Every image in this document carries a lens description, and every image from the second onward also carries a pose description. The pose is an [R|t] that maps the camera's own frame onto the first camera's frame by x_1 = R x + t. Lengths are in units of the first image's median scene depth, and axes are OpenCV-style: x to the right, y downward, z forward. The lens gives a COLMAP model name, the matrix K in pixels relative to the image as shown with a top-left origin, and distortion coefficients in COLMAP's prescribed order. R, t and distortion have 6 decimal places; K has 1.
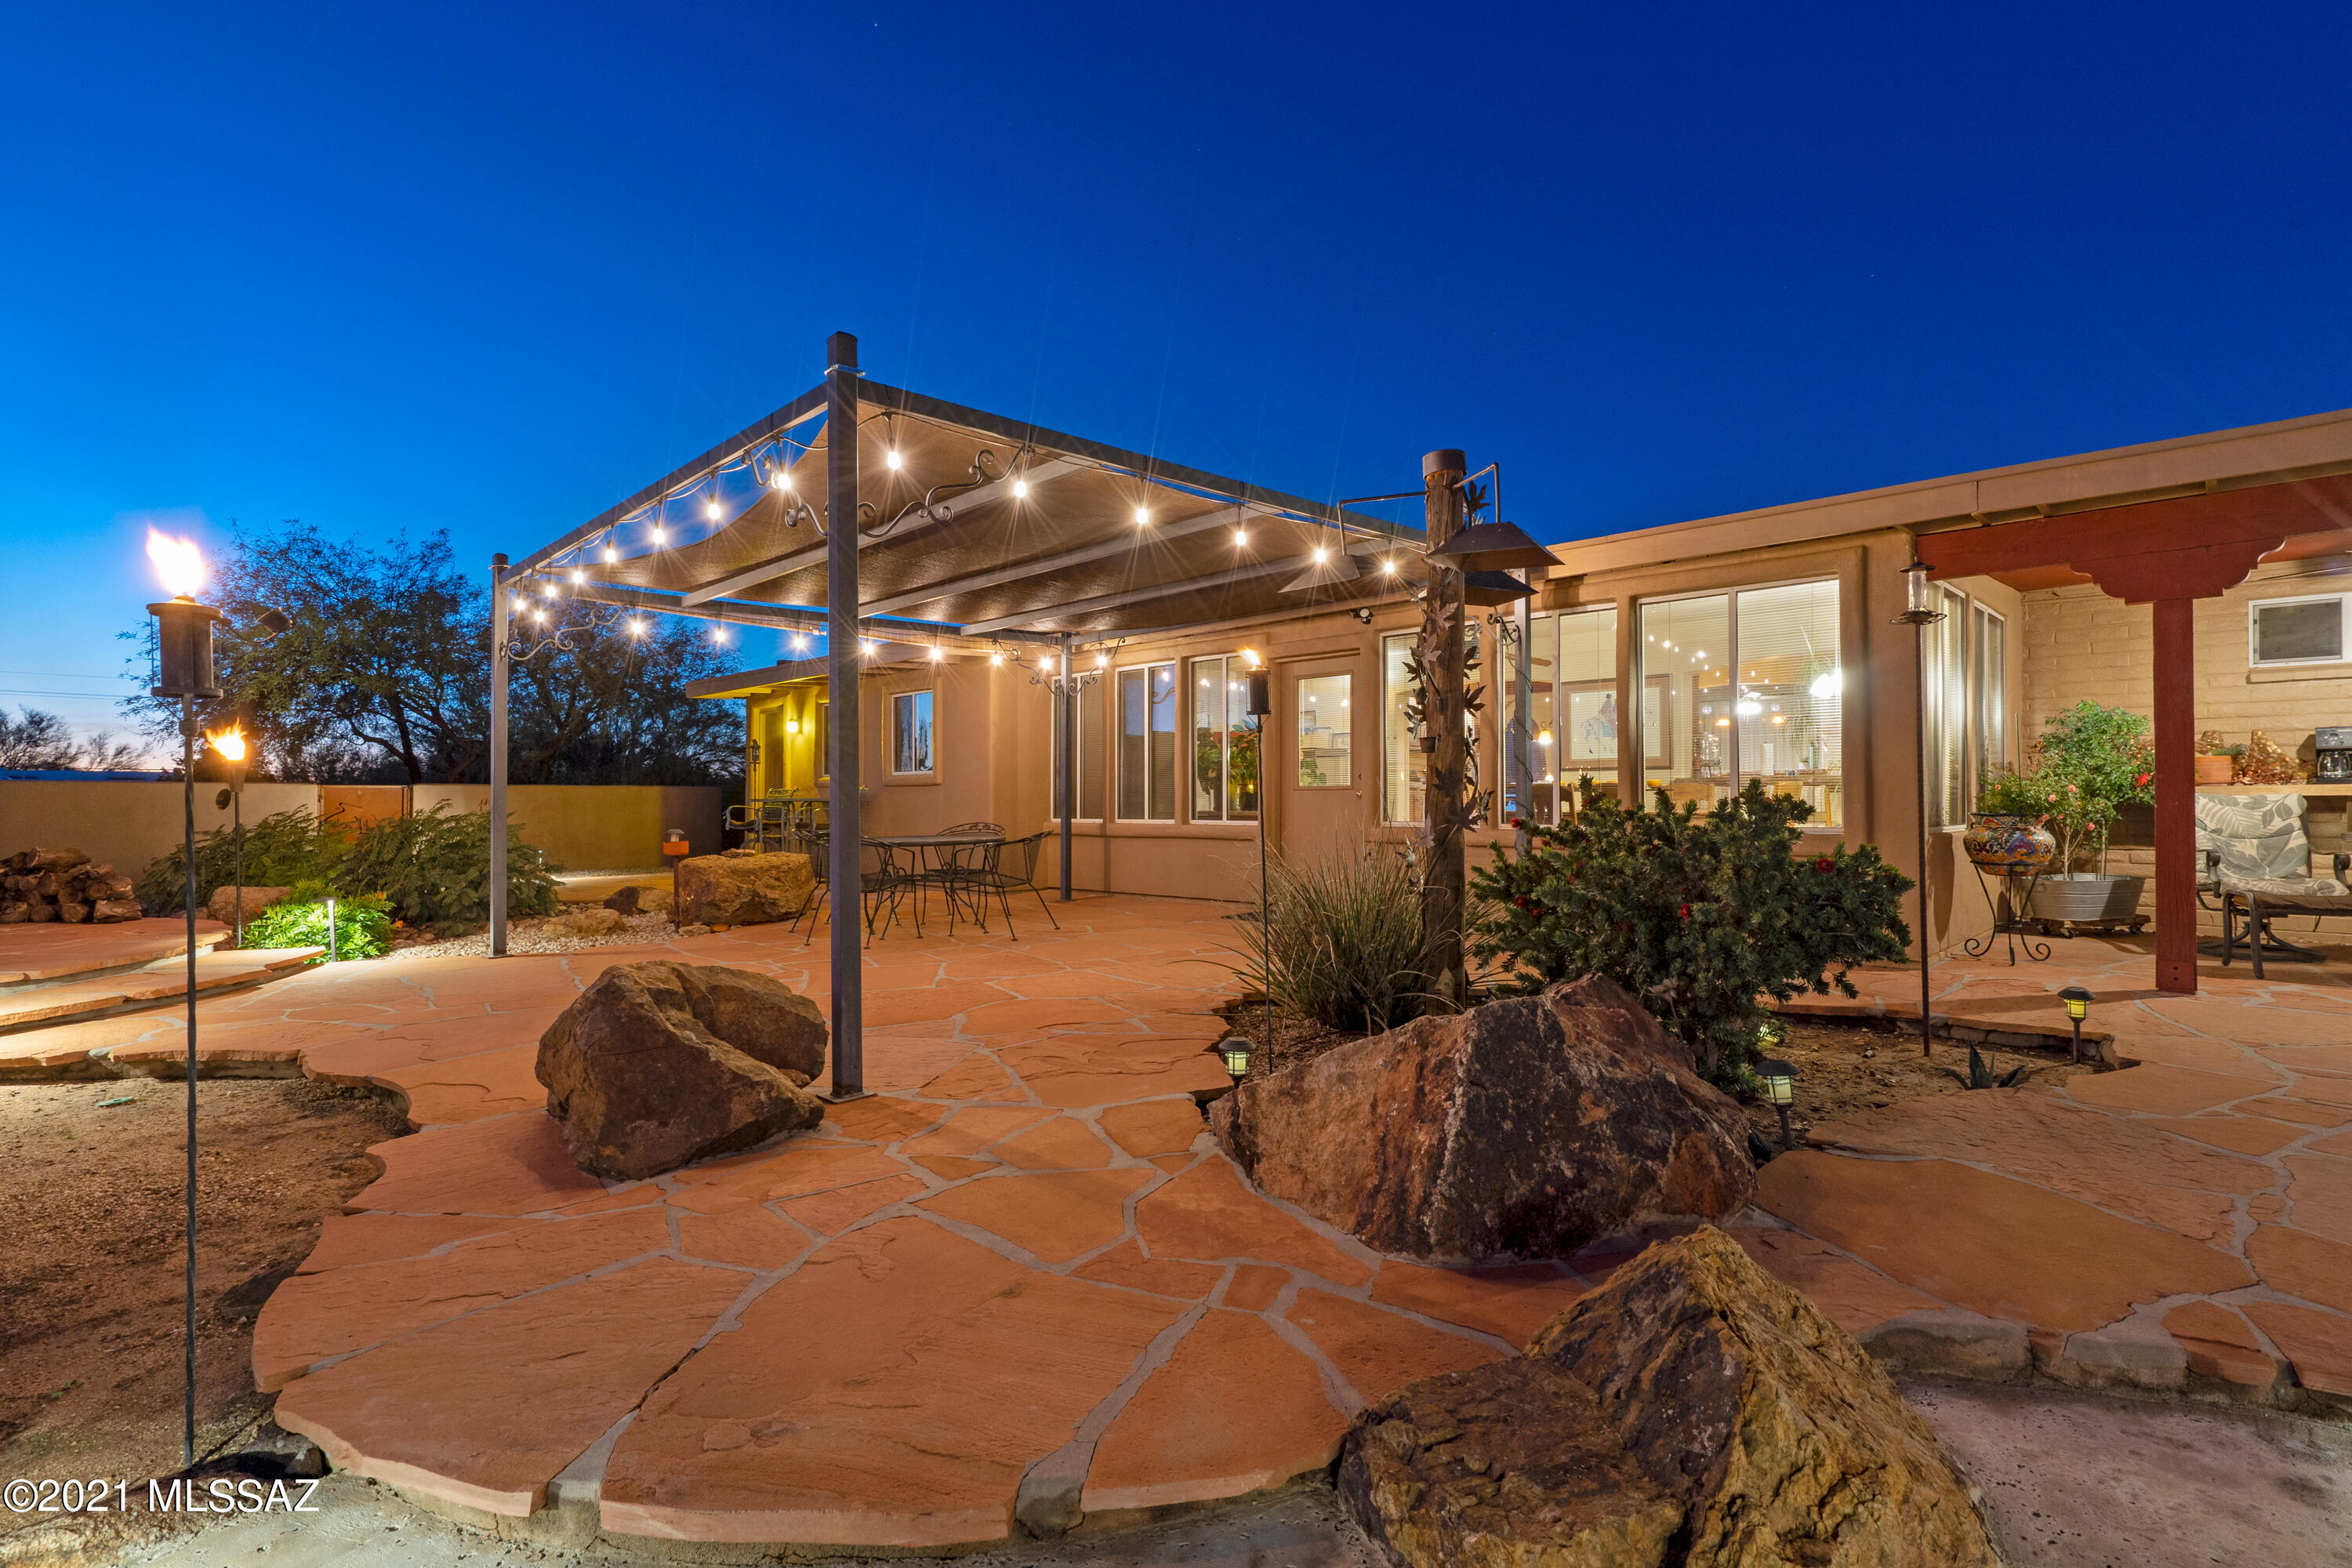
lens RADIAL K [[1111.9, 0, 1185.3], [0, 1111.9, 782.4], [0, 0, 1]] dist [-0.003381, 0.001809]
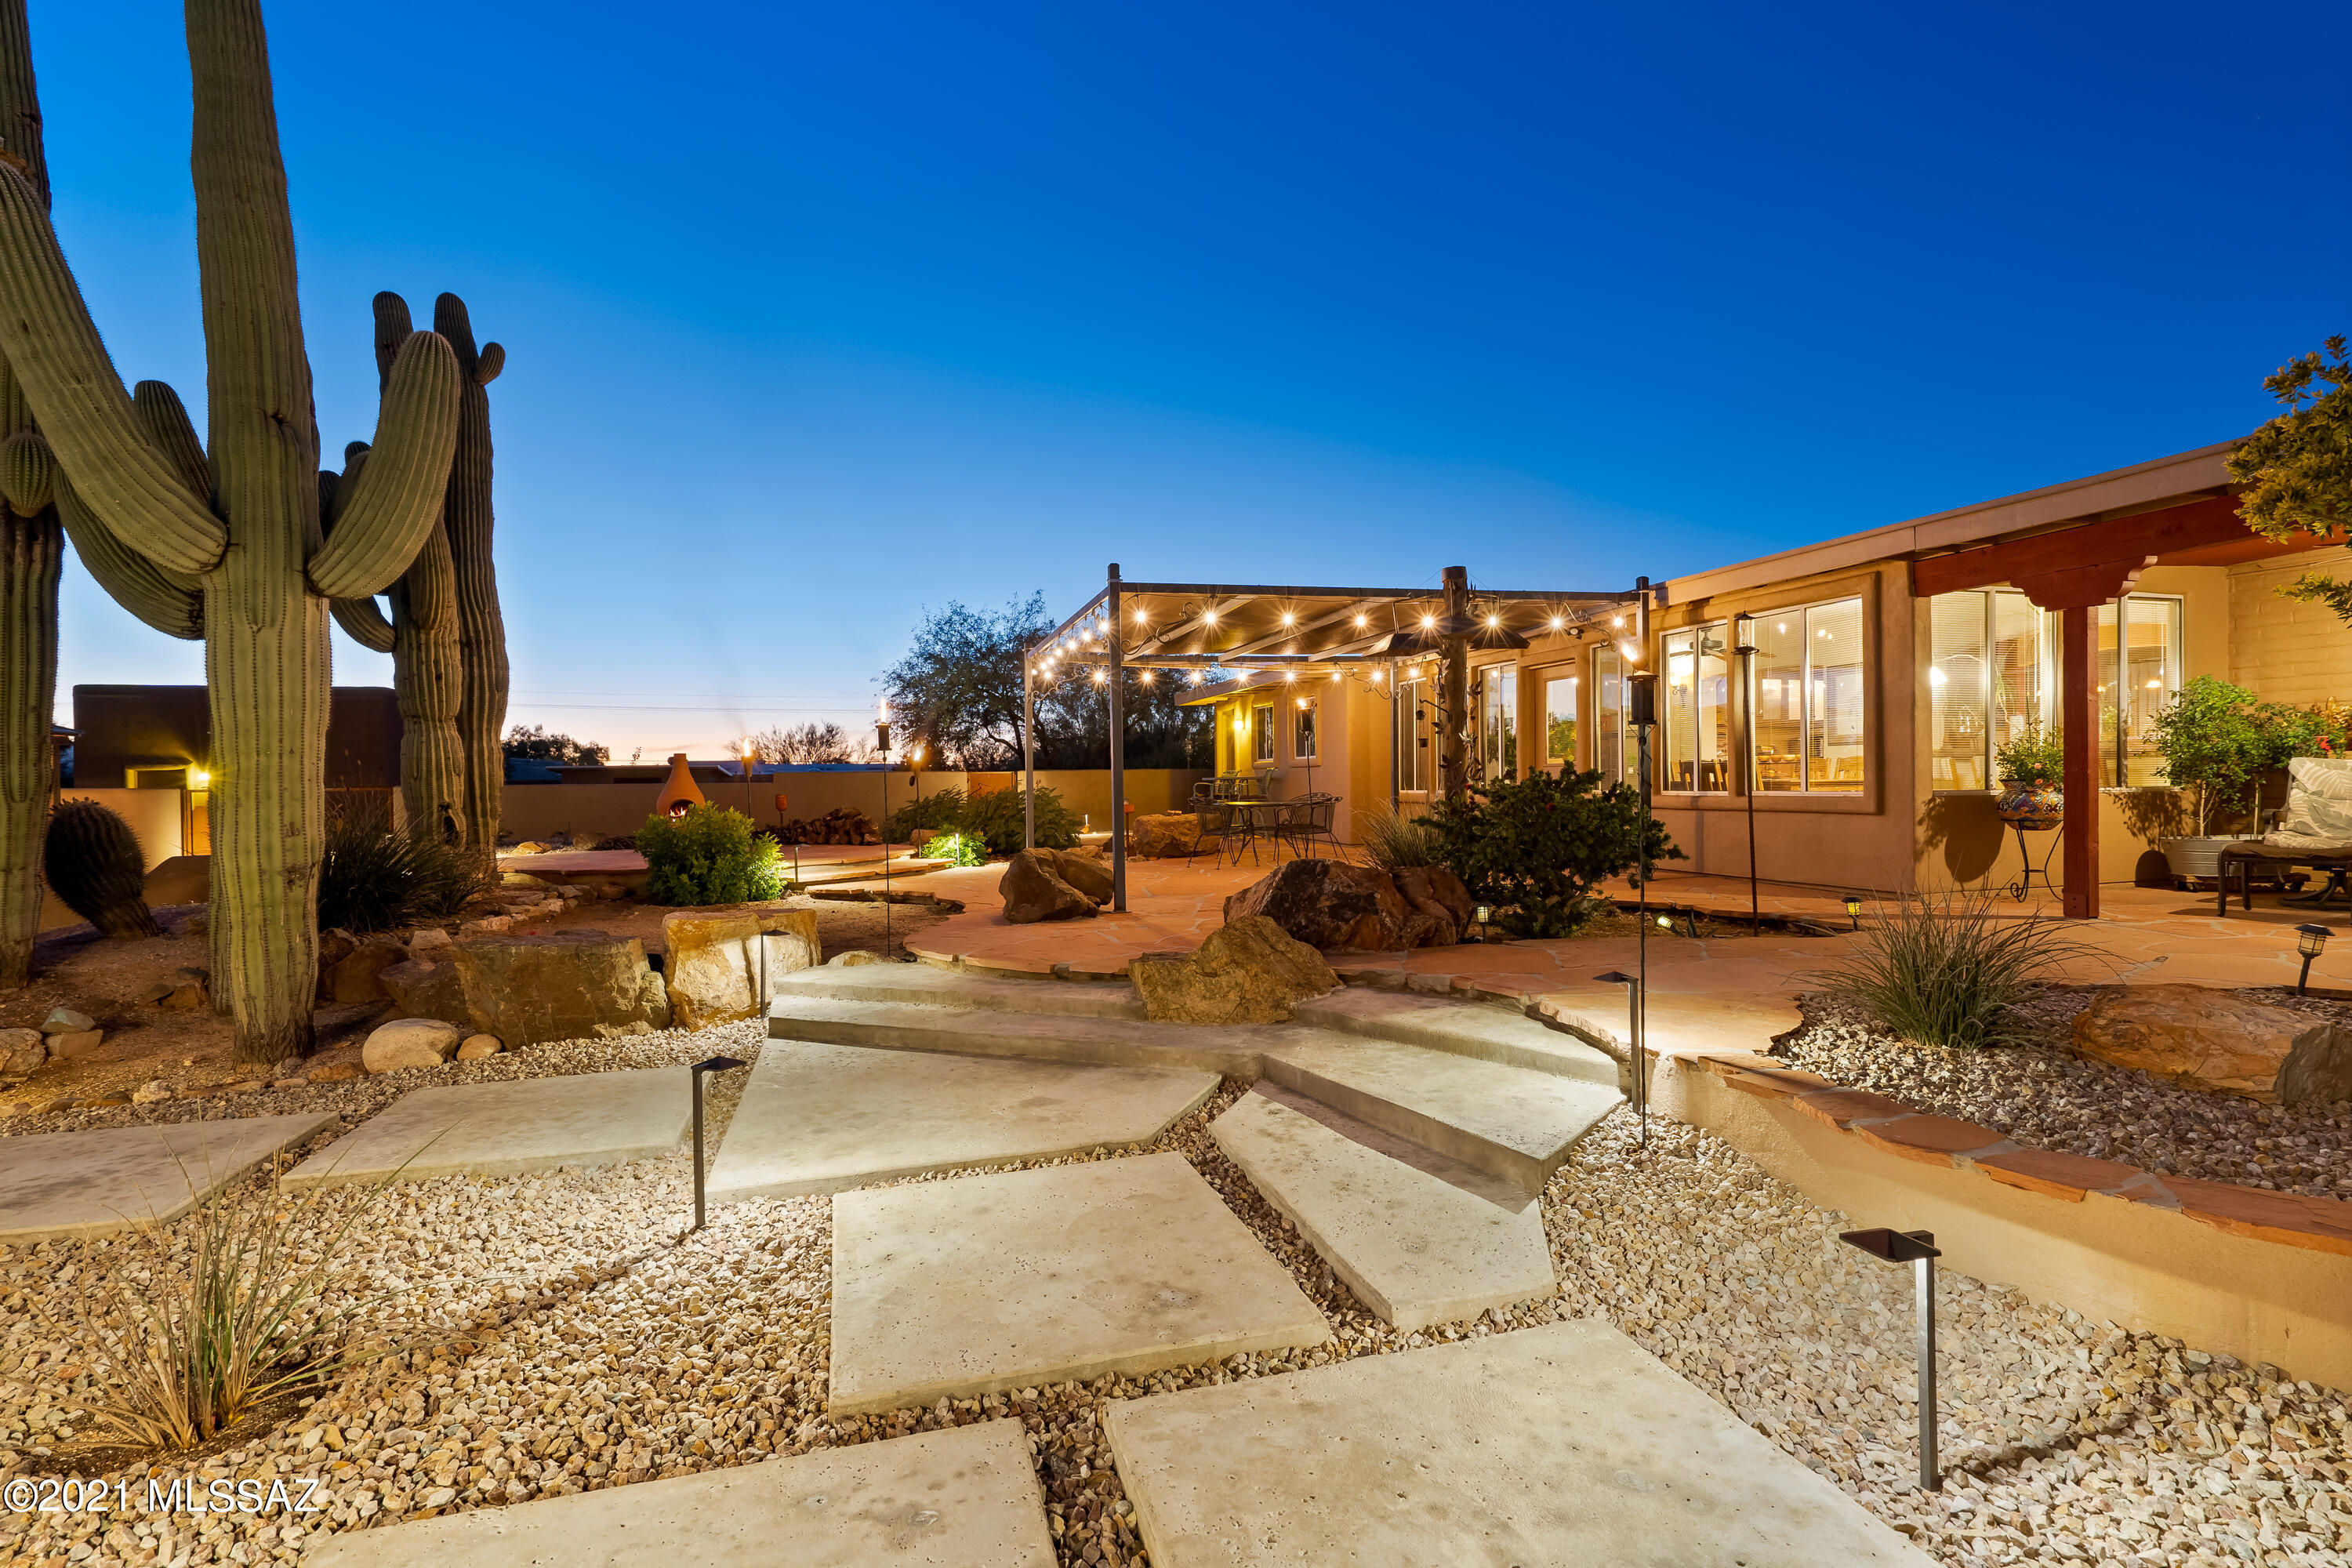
lens RADIAL K [[1111.9, 0, 1170.9], [0, 1111.9, 790.9], [0, 0, 1]] dist [-0.003381, 0.001809]
pose [[0.875508, -0.005976, -0.483166, 0.441652], [0.019678, 0.999535, 0.023294, -0.004250], [0.482802, -0.029902, 0.875219, -0.454671]]
